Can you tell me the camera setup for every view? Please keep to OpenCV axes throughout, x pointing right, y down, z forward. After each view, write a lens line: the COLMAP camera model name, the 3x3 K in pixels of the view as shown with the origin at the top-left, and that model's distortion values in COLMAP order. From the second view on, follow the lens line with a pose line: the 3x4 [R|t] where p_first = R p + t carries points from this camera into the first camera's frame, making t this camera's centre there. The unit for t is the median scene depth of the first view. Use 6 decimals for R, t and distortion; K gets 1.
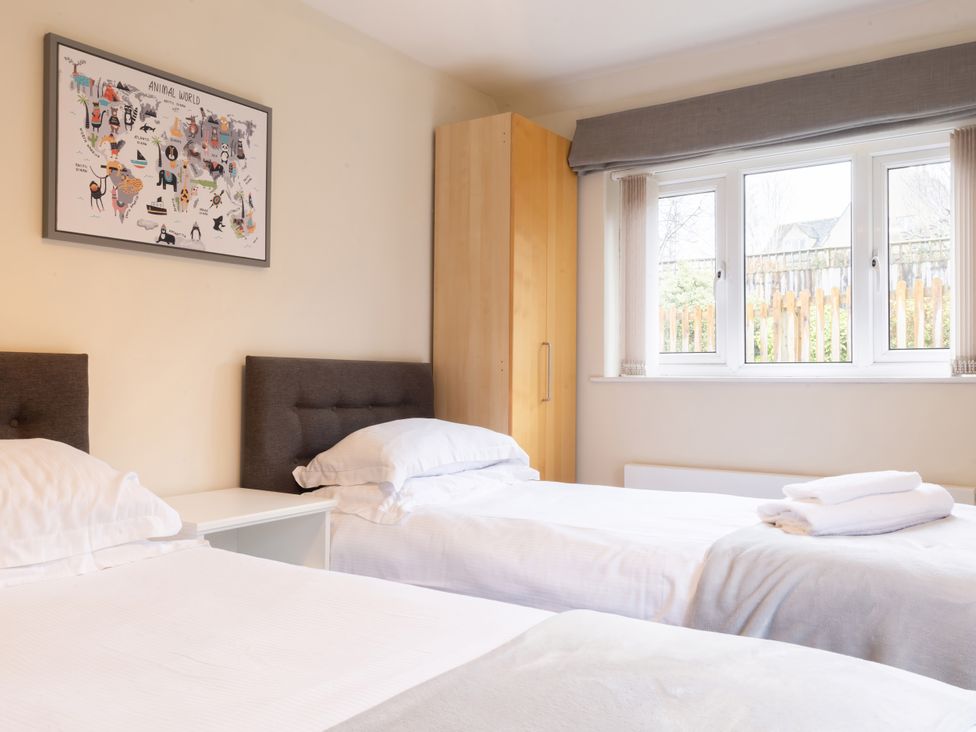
lens RADIAL K [[824.7, 0, 484.3], [0, 824.7, 362.9], [0, 0, 1]] dist [0.028711, -0.026458]
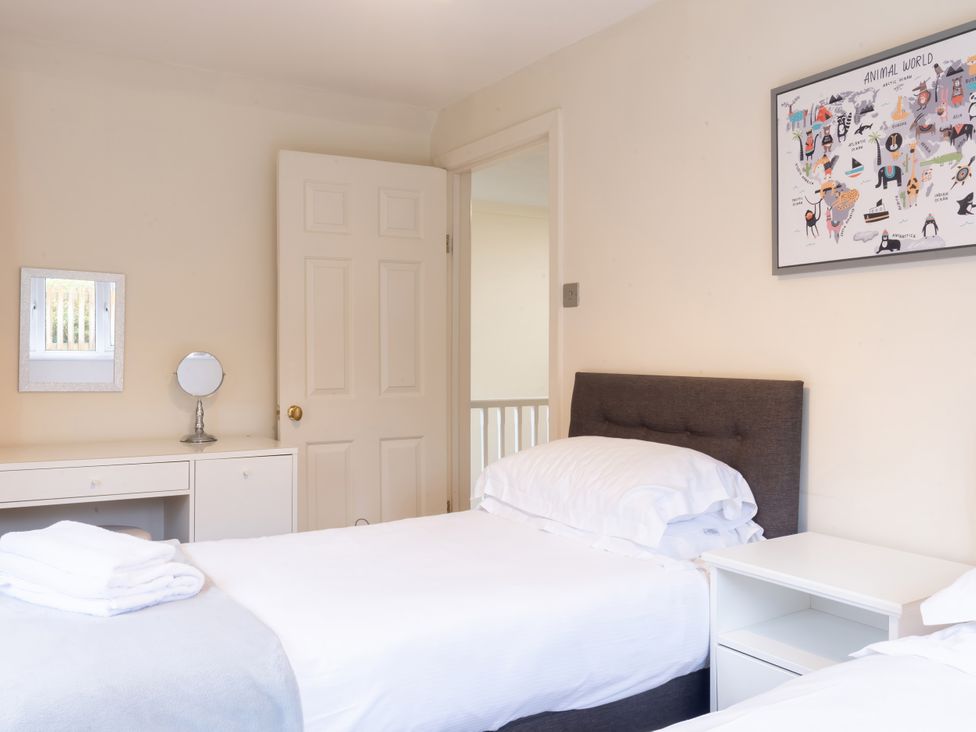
lens RADIAL K [[824.7, 0, 486.2], [0, 824.7, 369.3], [0, 0, 1]] dist [0.028711, -0.026458]
pose [[-0.406655, 0.015108, -0.913457, 0.573647], [0.012163, 0.999864, 0.011122, -0.037834], [0.913501, -0.006587, -0.406784, 0.979478]]
